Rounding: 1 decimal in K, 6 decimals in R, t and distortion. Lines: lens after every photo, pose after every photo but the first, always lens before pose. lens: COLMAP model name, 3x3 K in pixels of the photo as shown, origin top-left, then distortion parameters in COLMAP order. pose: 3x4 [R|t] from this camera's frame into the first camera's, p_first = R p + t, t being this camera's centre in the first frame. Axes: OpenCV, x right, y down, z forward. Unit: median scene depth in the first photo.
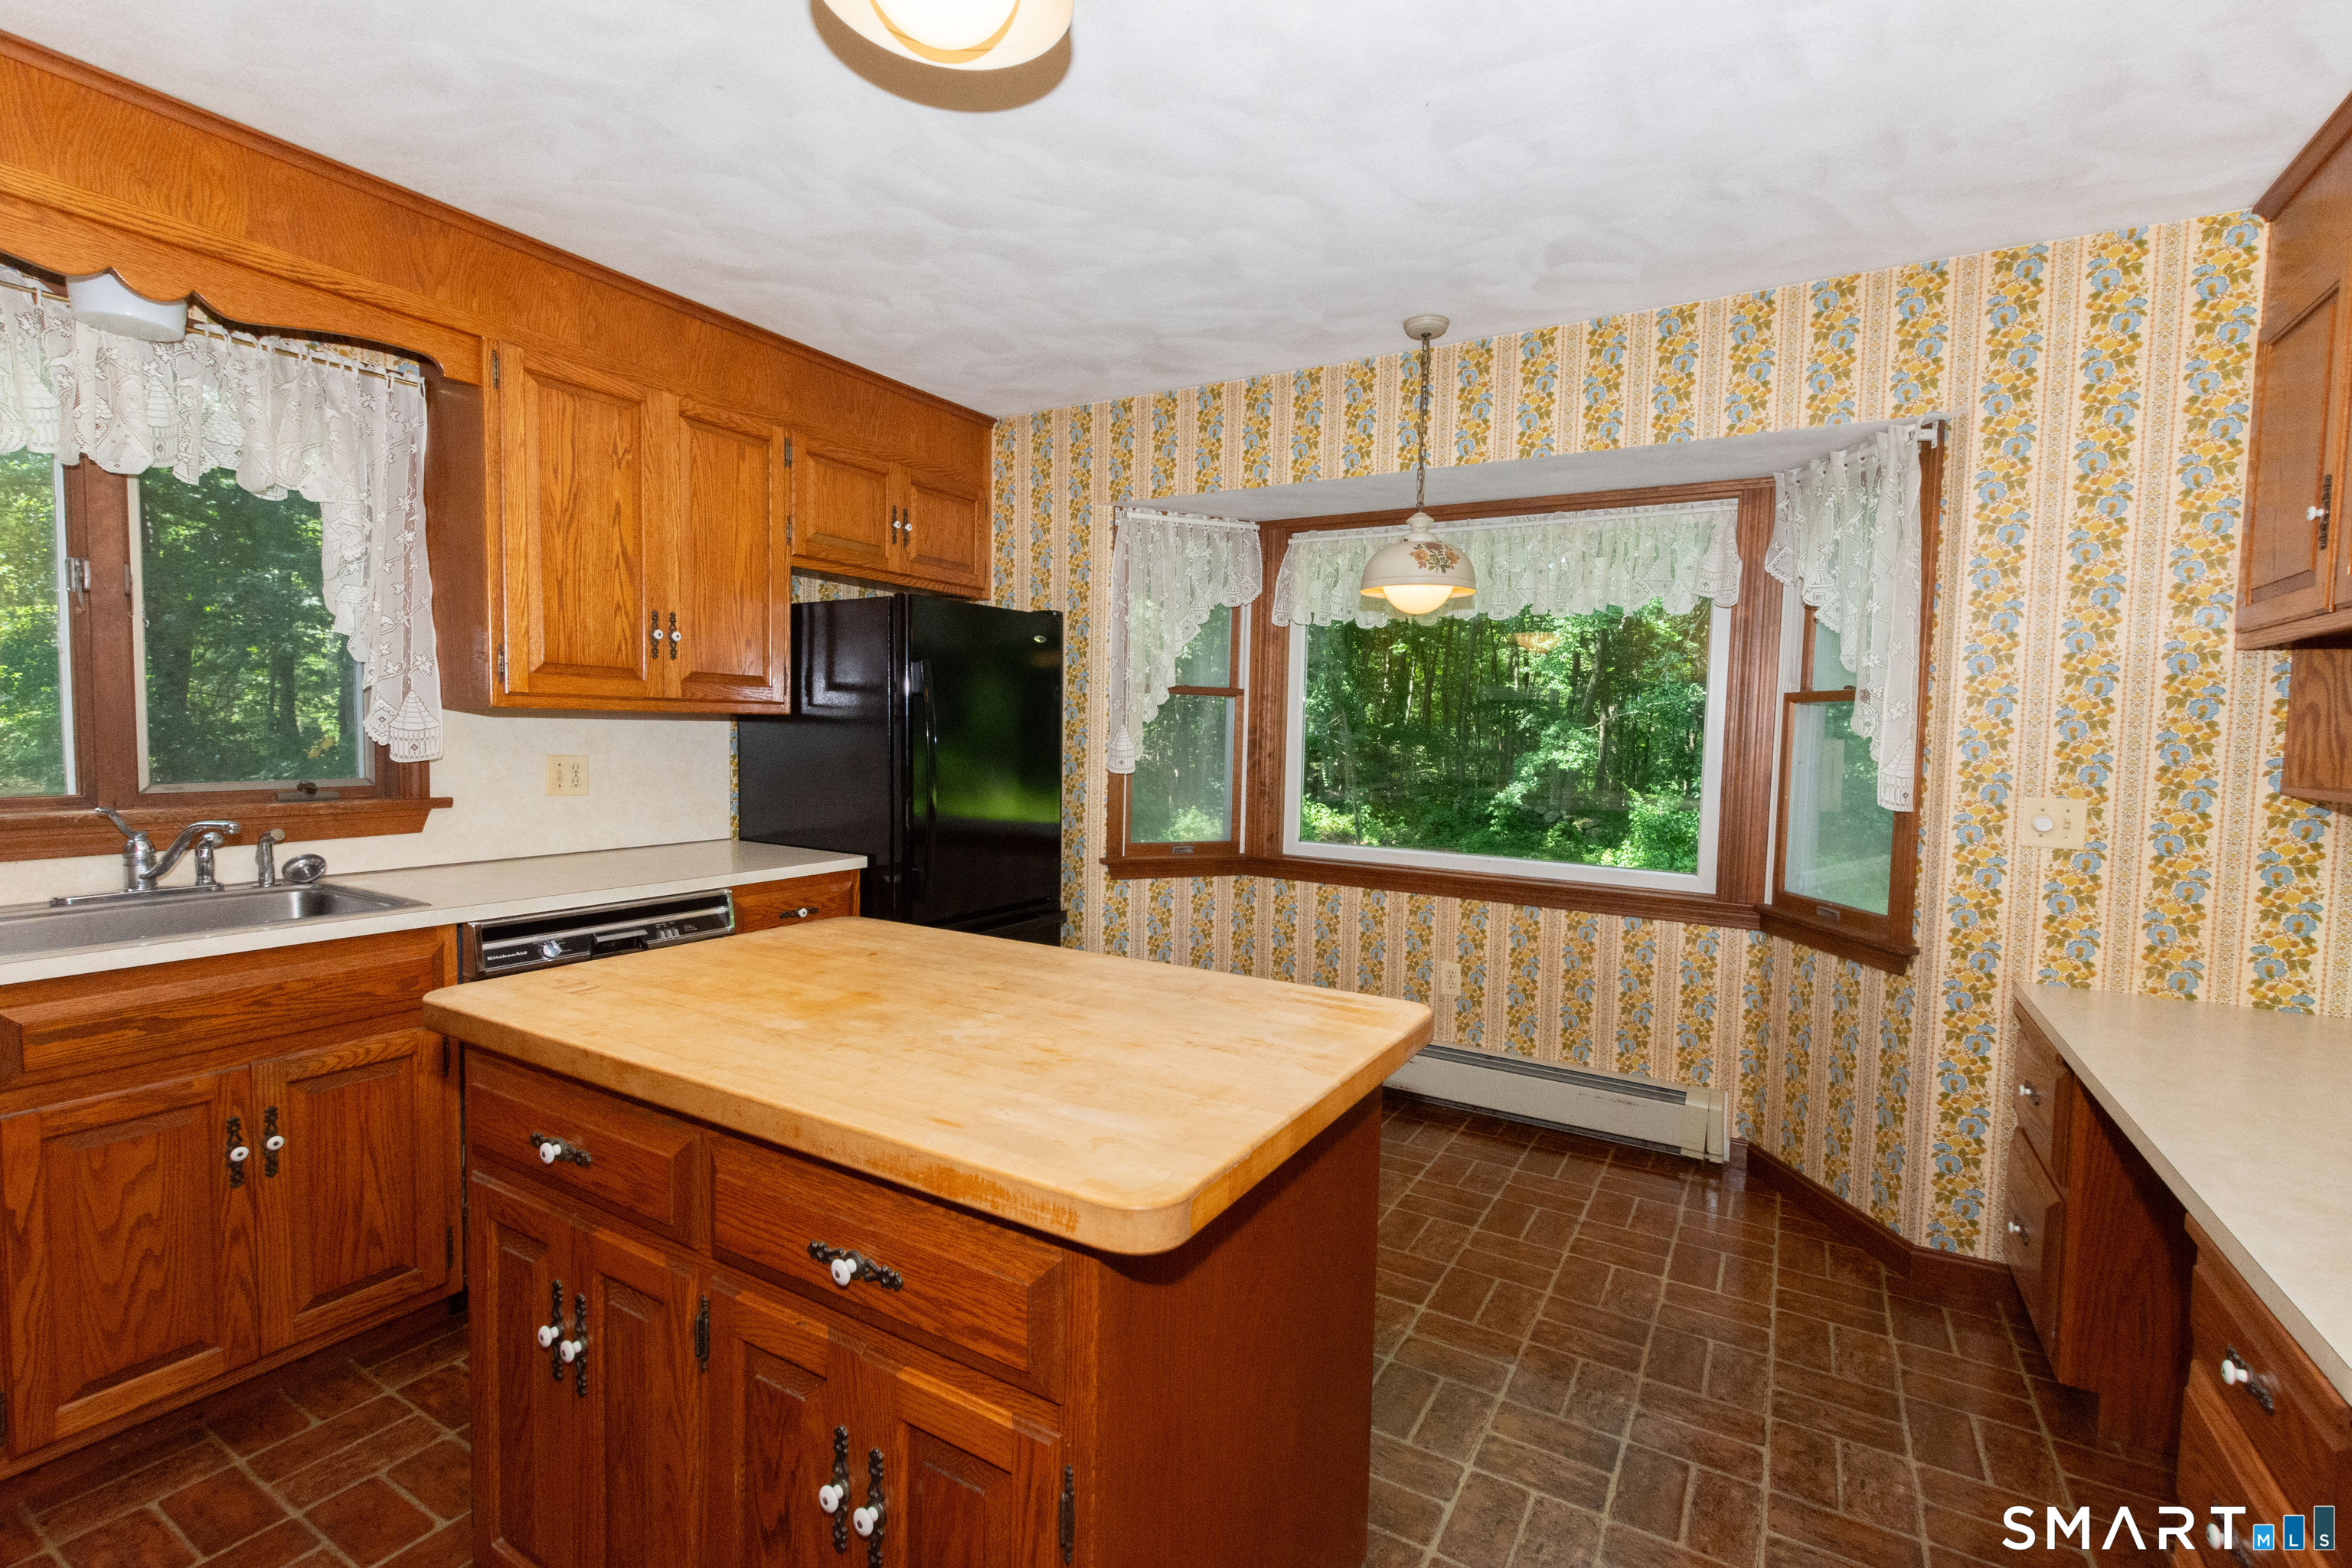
lens RADIAL K [[1058.4, 0, 1182.9], [0, 1058.4, 785.1], [0, 0, 1]] dist [0.020471, -0.001864]
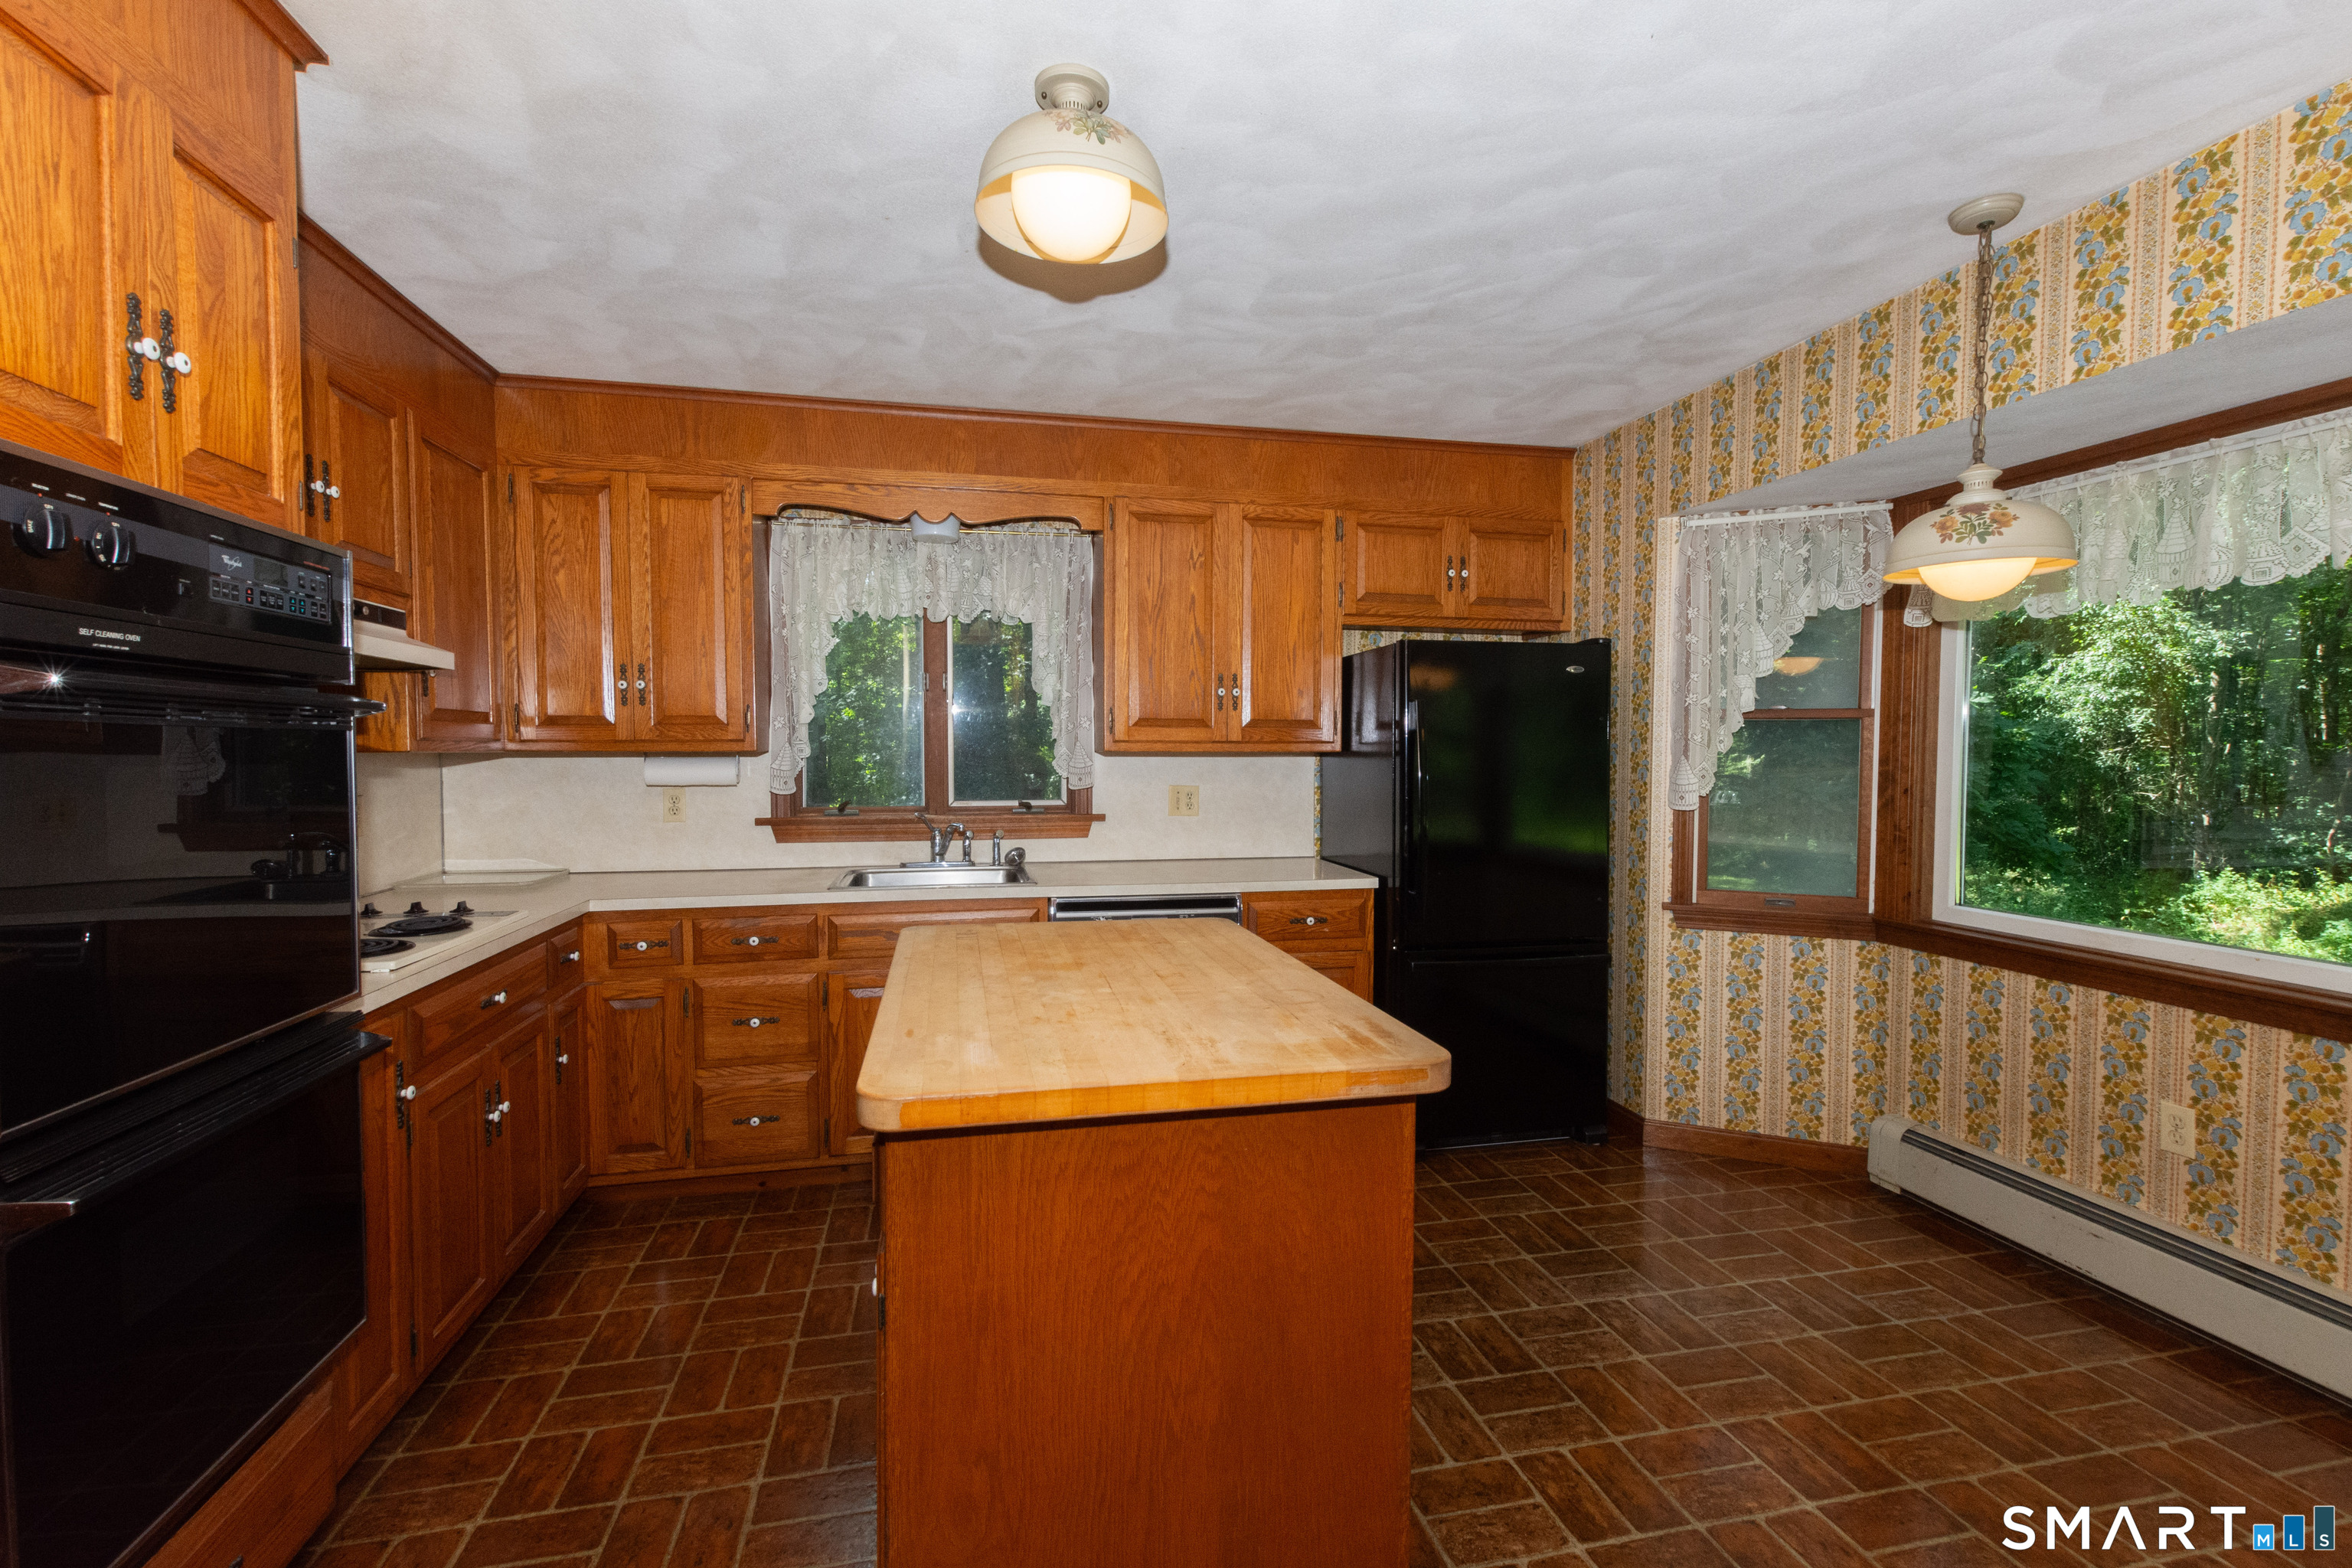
lens RADIAL K [[1058.4, 0, 1191.8], [0, 1058.4, 787.3], [0, 0, 1]] dist [0.020471, -0.001864]
pose [[0.683176, 0.007212, -0.730218, 0.358982], [-0.029195, 0.999422, -0.017444, -0.002508], [0.729670, 0.033236, 0.682992, 0.088336]]
